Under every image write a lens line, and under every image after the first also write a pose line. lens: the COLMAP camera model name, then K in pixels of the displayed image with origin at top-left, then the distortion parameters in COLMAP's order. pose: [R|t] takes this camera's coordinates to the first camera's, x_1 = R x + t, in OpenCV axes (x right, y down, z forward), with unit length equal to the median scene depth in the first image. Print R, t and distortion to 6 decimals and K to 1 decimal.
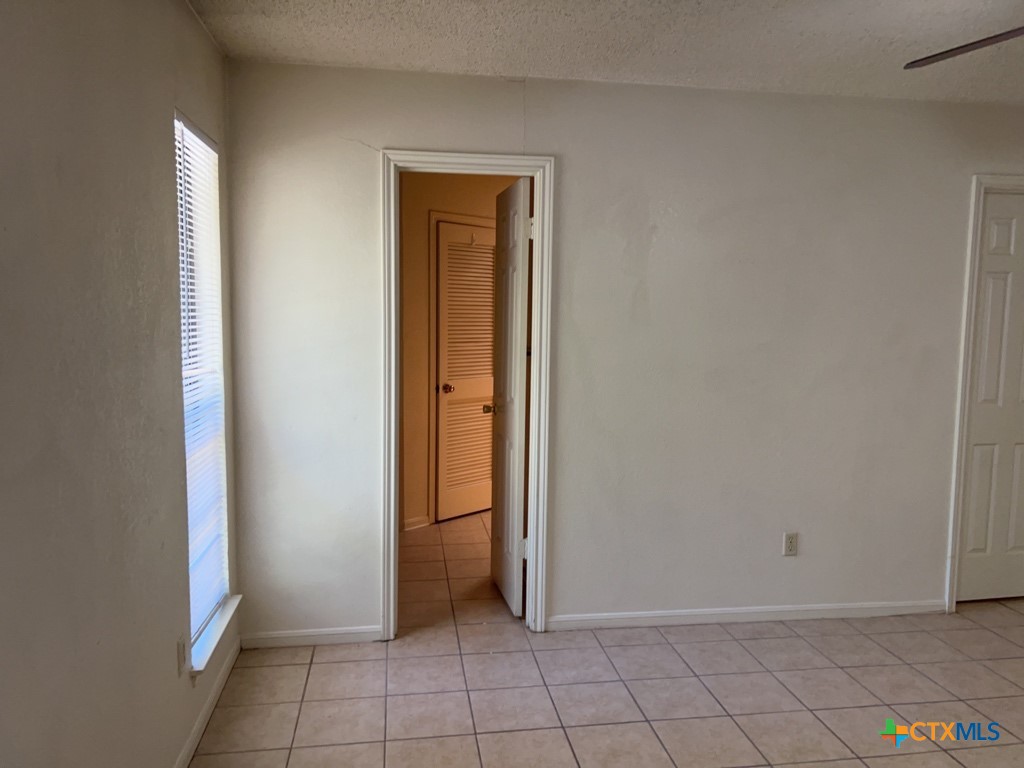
lens RADIAL K [[783.0, 0, 513.9], [0, 783.0, 387.0], [0, 0, 1]] dist [0.071997, -0.072783]
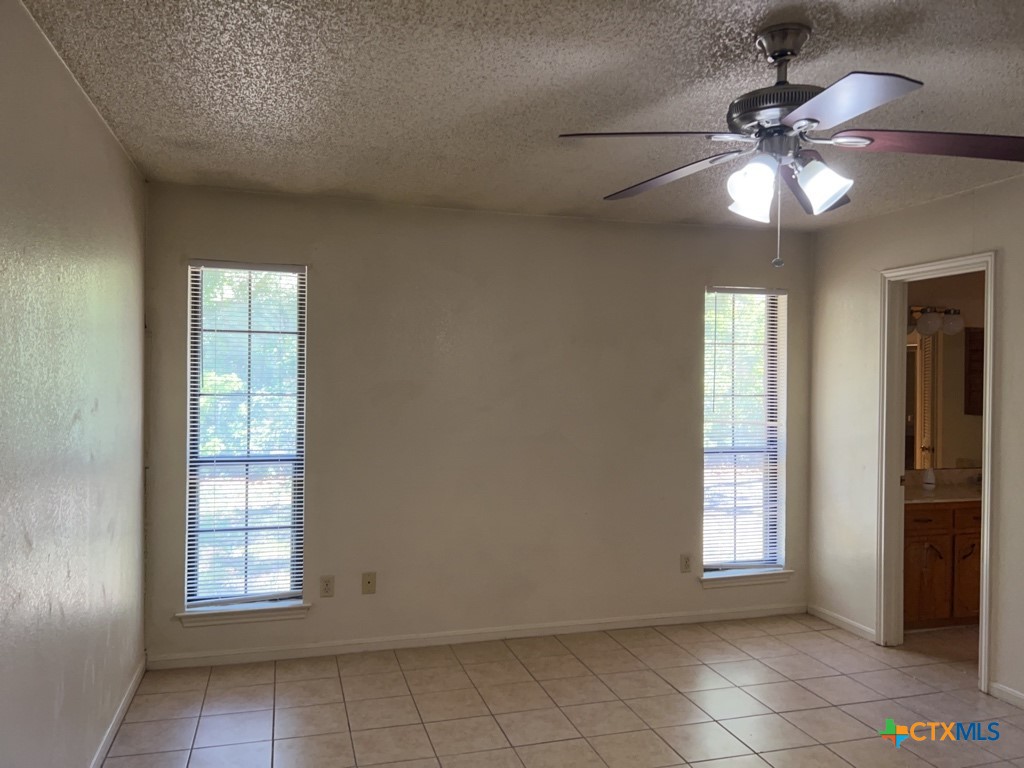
lens RADIAL K [[783.0, 0, 519.3], [0, 783.0, 382.9], [0, 0, 1]] dist [0.071997, -0.072783]
pose [[0.146064, 0.002306, -0.989273, 1.033013], [-0.098604, 0.995051, -0.012239, -0.029132], [0.984349, 0.099334, 0.145568, 0.194949]]
